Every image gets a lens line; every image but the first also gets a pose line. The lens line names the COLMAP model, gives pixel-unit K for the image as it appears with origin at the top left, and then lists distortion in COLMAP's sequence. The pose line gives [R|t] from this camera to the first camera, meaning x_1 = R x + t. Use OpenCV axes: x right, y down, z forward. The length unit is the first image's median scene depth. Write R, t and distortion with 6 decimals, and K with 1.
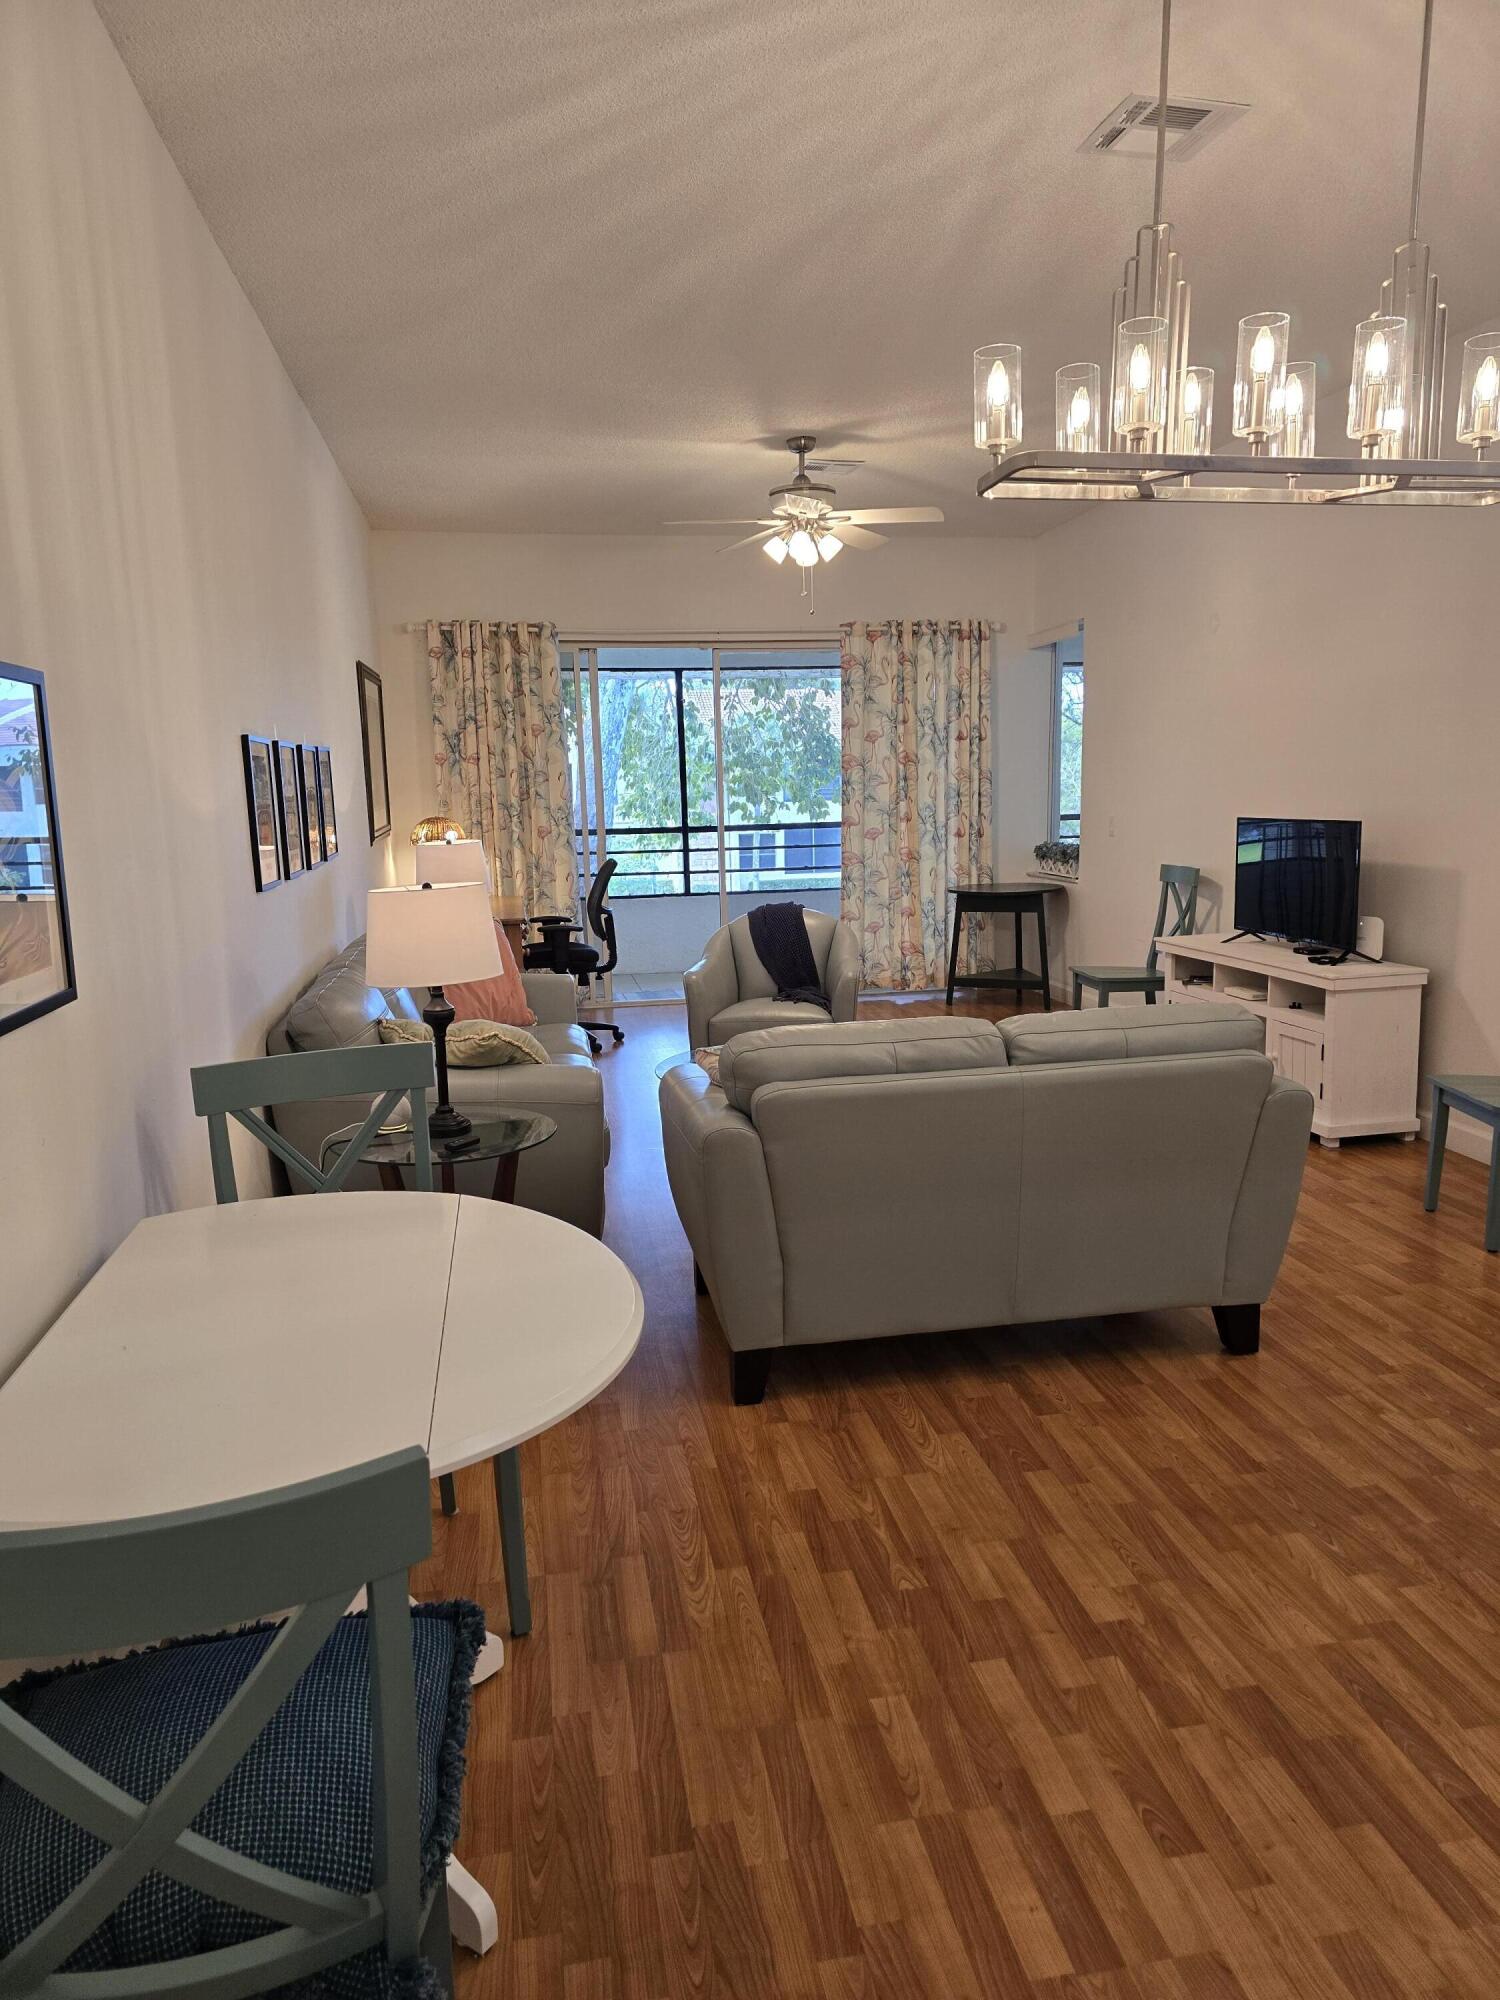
lens RADIAL K [[1338.7, 0, 750.2], [0, 1338.7, 1010.1], [0, 0, 1]] dist [0.057187, -0.047703]
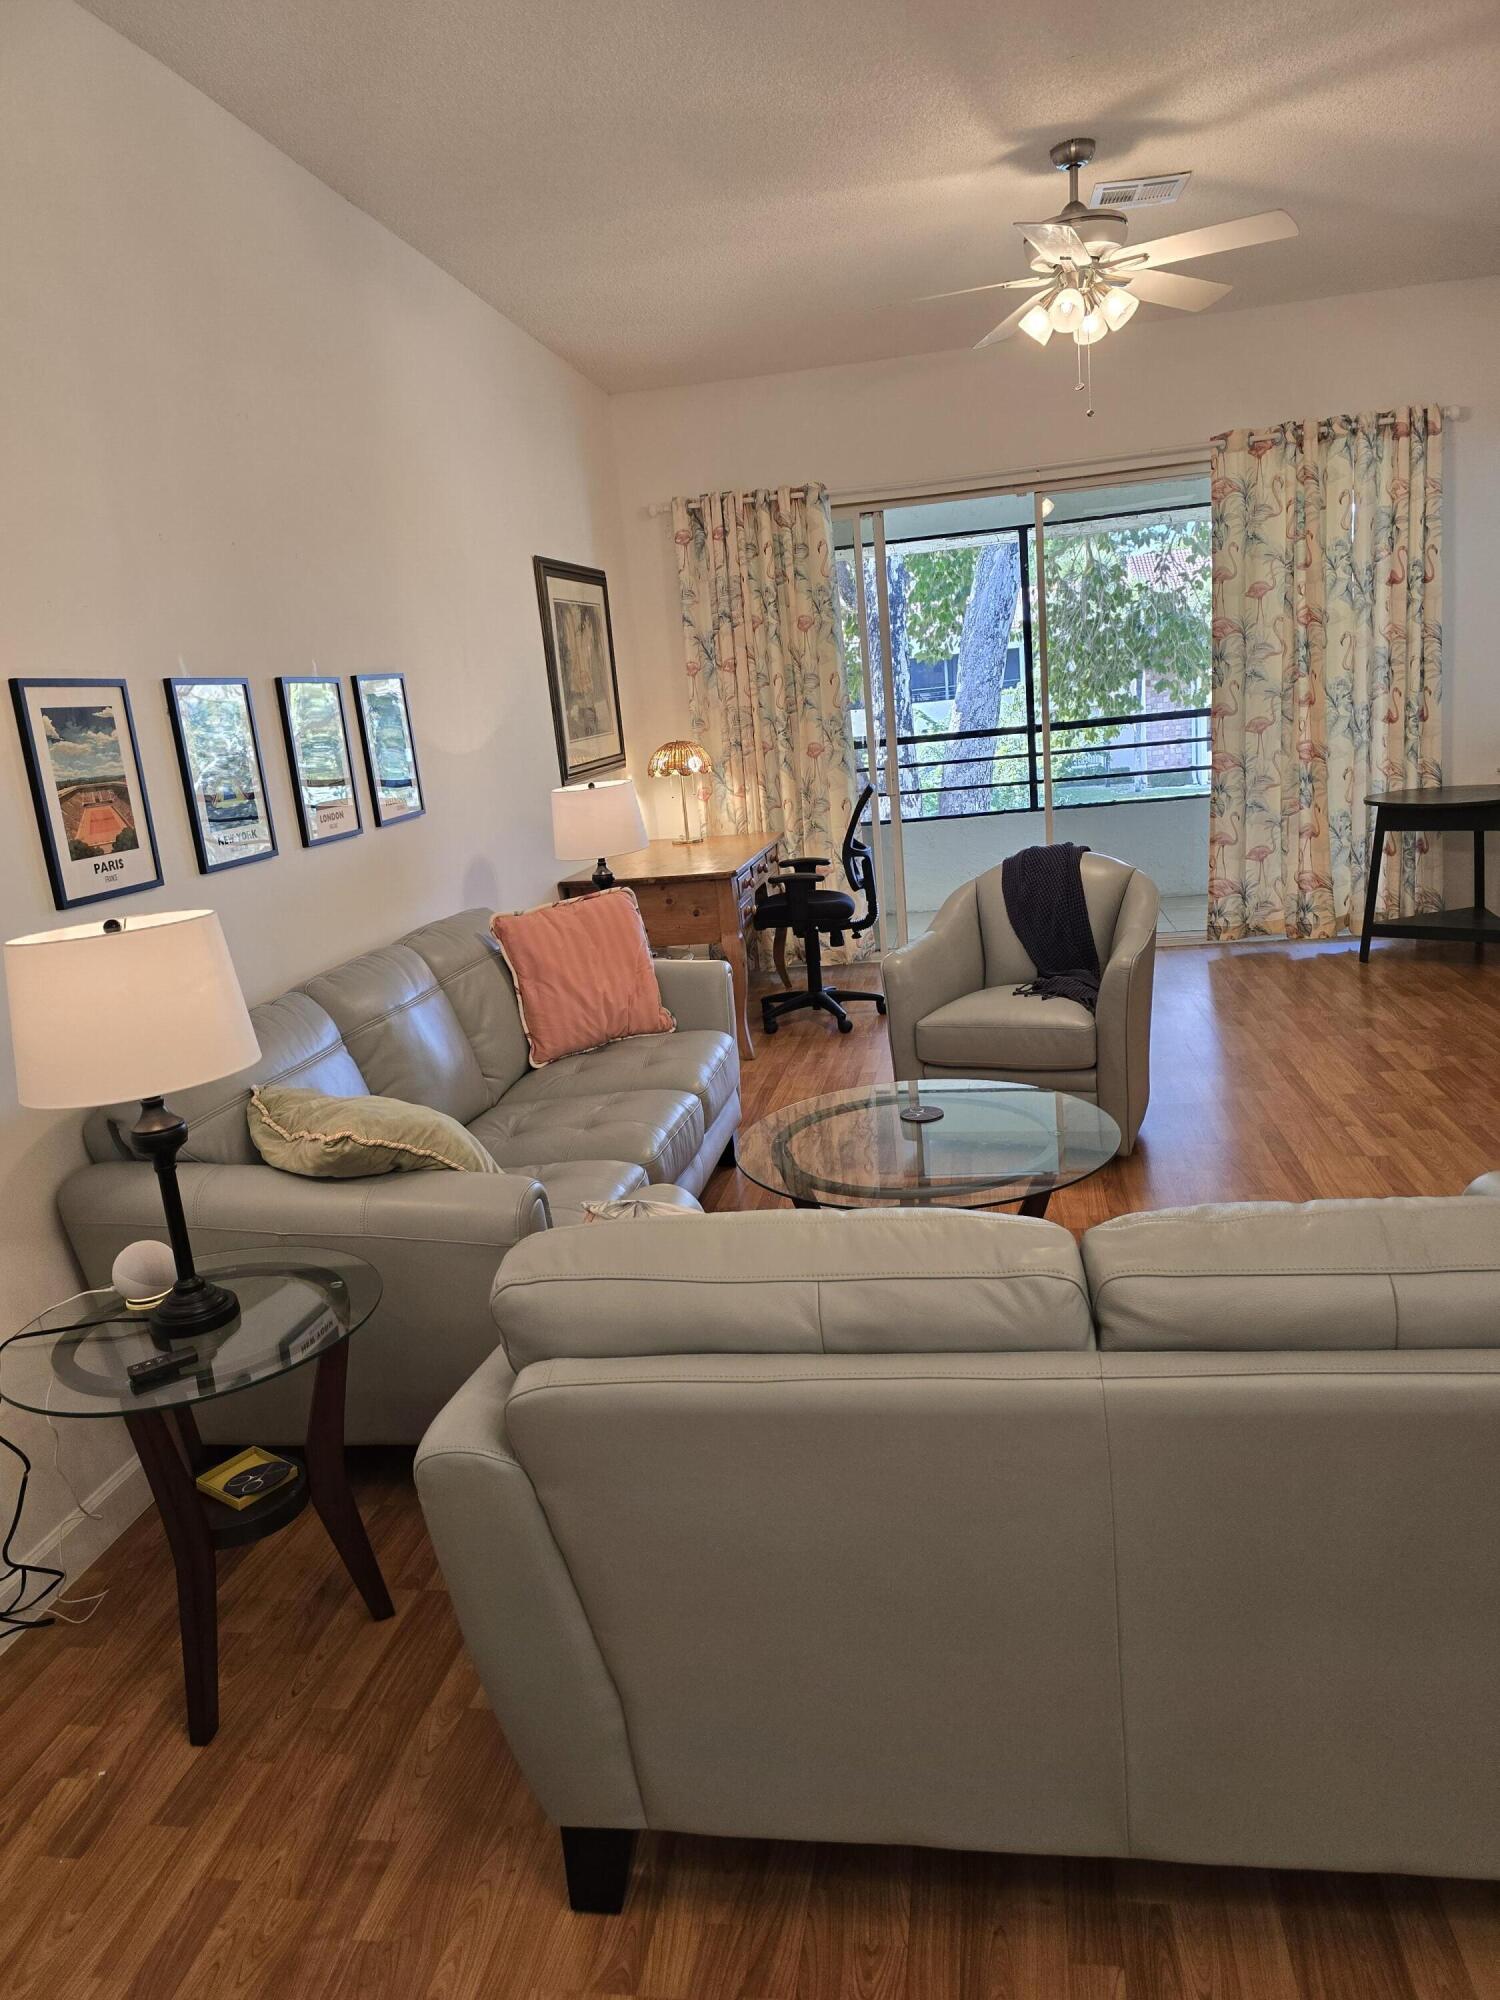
lens RADIAL K [[1338.7, 0, 753.9], [0, 1338.7, 1004.2], [0, 0, 1]] dist [0.057187, -0.047703]
pose [[0.940572, 0.014539, -0.339282, 0.112368], [0.011313, 0.997187, 0.074094, -0.049158], [0.339405, -0.073529, 0.937762, 0.264145]]
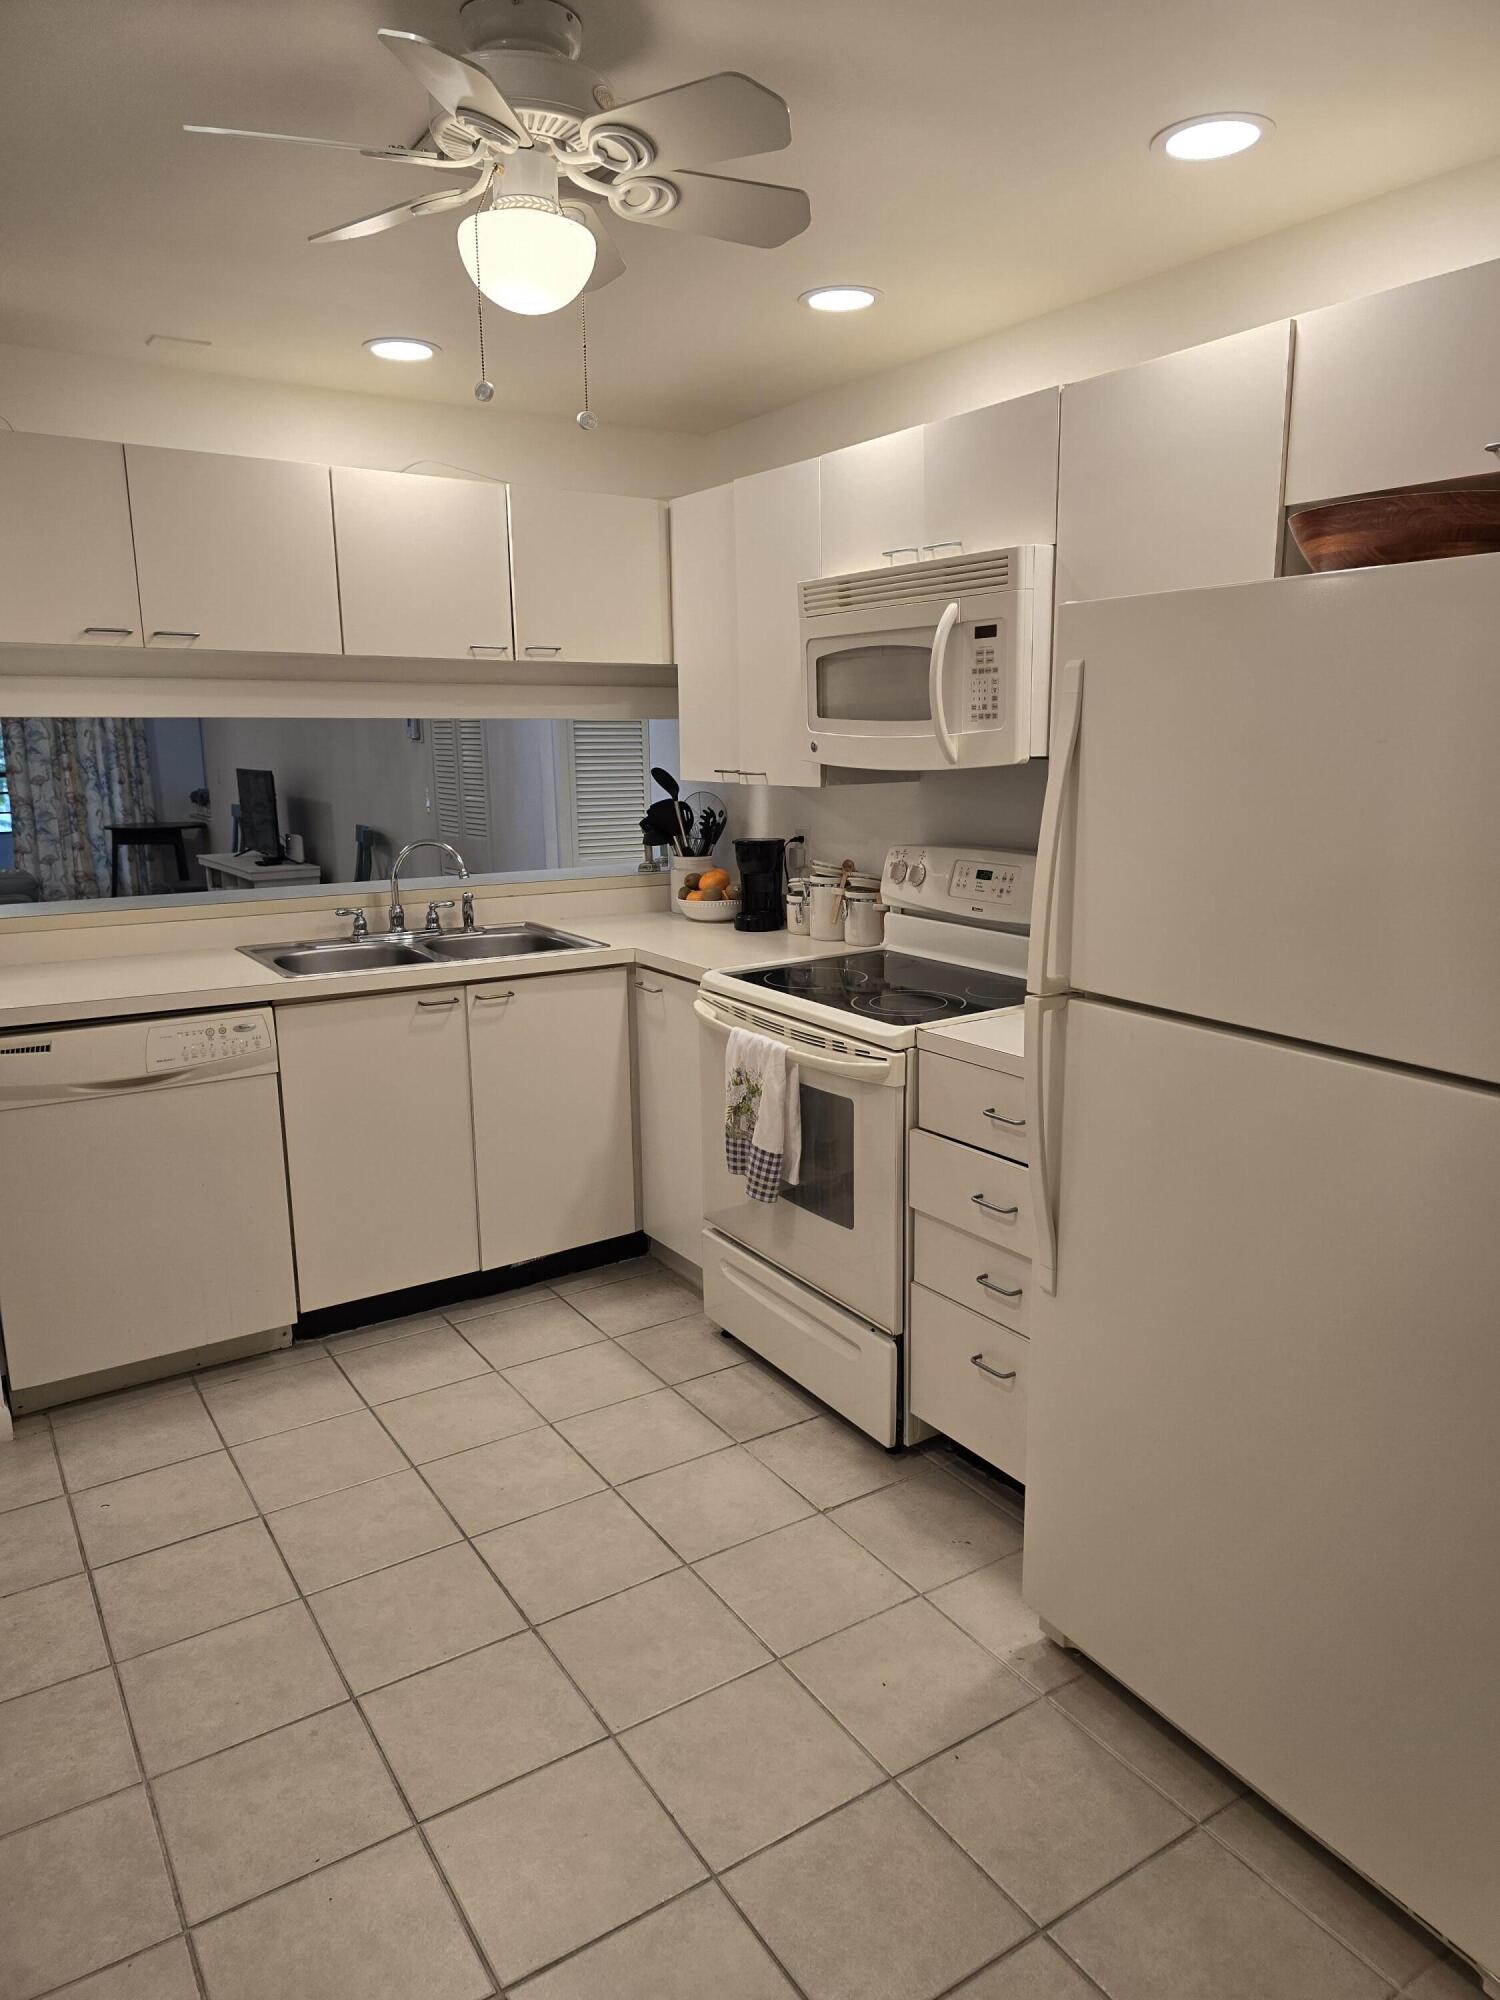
lens RADIAL K [[1338.7, 0, 763.5], [0, 1338.7, 1003.2], [0, 0, 1]] dist [0.057187, -0.047703]
pose [[0.923024, -0.062283, 0.379669, 0.287246], [0.052676, 0.997975, 0.035652, 0.076034], [-0.381121, -0.012908, 0.924435, -0.487901]]
